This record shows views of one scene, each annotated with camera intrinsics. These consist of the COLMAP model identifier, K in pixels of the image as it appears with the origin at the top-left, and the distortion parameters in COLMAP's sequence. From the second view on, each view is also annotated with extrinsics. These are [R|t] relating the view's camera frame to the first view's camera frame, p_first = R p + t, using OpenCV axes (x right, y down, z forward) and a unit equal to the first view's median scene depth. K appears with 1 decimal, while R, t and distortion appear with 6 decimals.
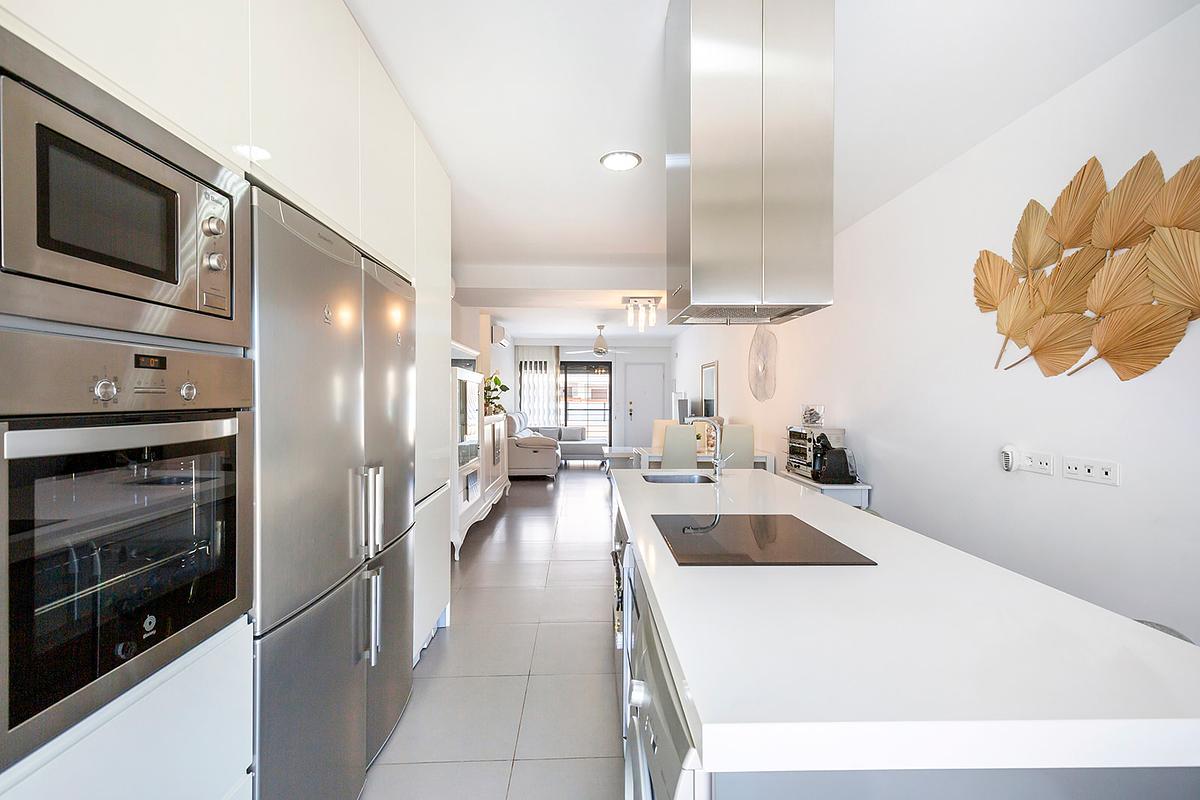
lens RADIAL K [[535.4, 0, 605.1], [0, 535.4, 401.7], [0, 0, 1]] dist [0.027699, -0.003636]
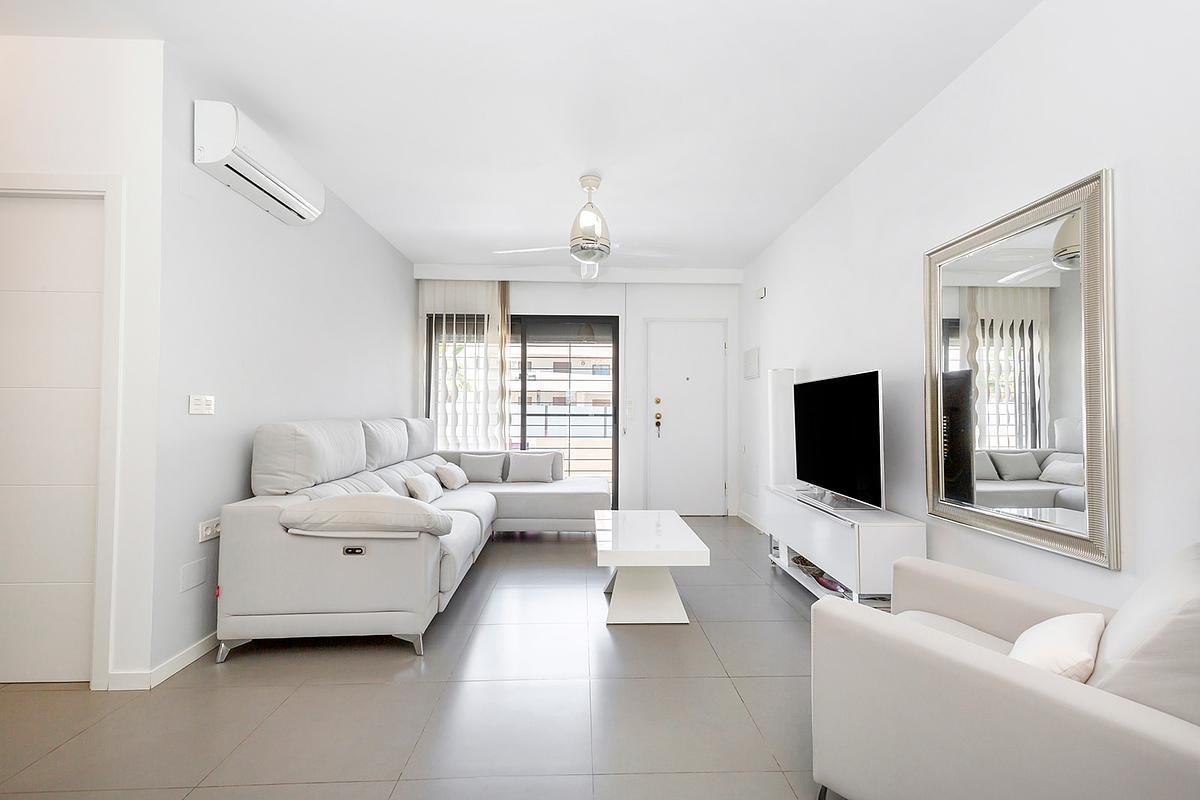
lens RADIAL K [[535.4, 0, 602.7], [0, 535.4, 399.4], [0, 0, 1]] dist [0.027699, -0.003636]
pose [[0.999932, 0.000104, -0.011675, 0.004144], [-0.000449, 0.999563, -0.029552, 0.015276], [0.011667, 0.029555, 0.999495, 0.520082]]
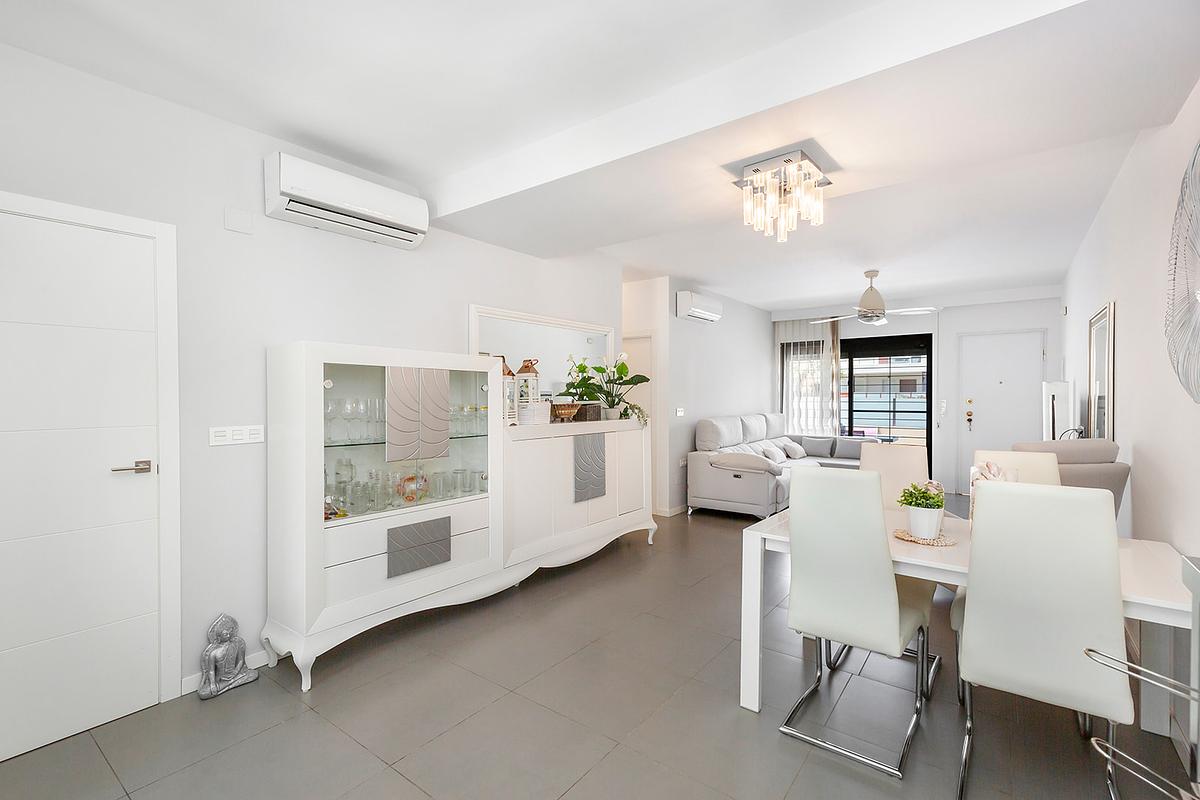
lens RADIAL K [[535.4, 0, 603.3], [0, 535.4, 403.4], [0, 0, 1]] dist [0.027699, -0.003636]
pose [[0.774177, 0.005259, -0.632948, 0.114759], [0.001999, 0.999940, 0.010752, -0.002605], [0.632966, -0.009589, 0.774120, 0.284985]]
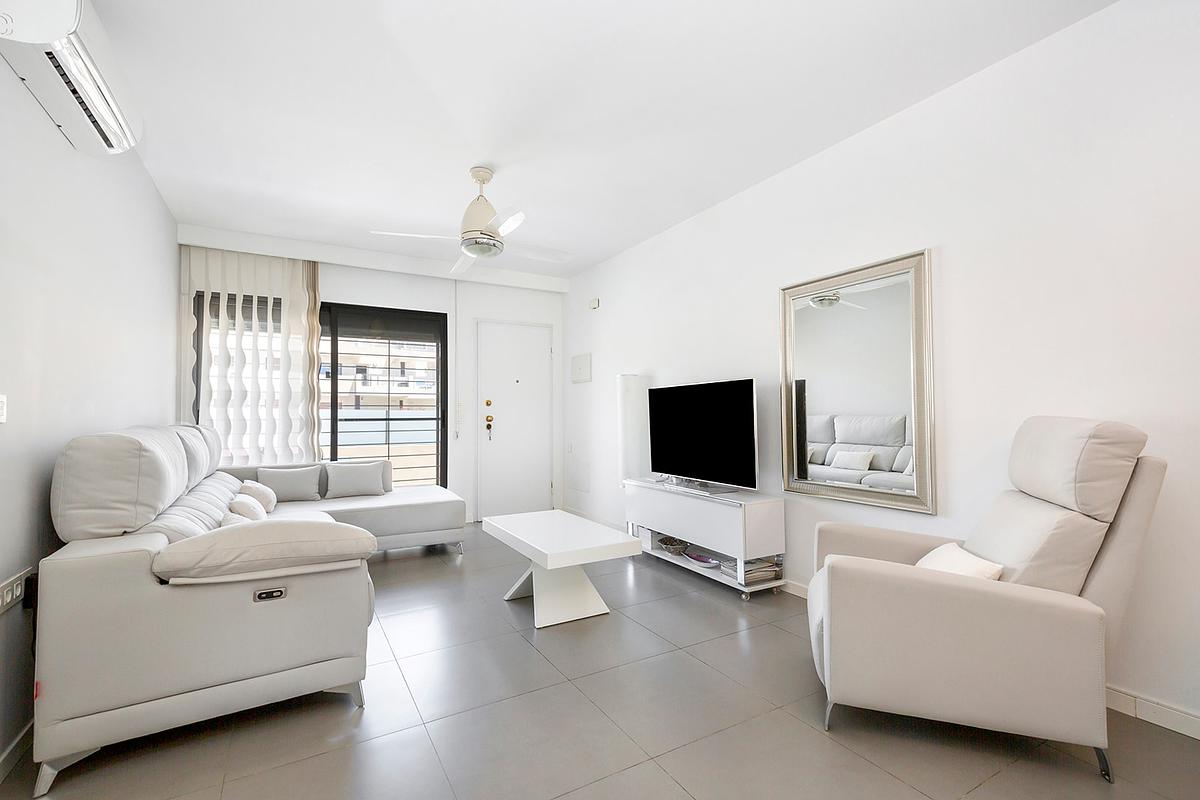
lens RADIAL K [[535.4, 0, 604.9], [0, 535.4, 400.2], [0, 0, 1]] dist [0.027699, -0.003636]
pose [[0.888042, 0.002818, 0.459753, -0.079688], [0.012576, 0.999458, -0.030417, 0.015264], [-0.459589, 0.032793, 0.887526, 0.535198]]
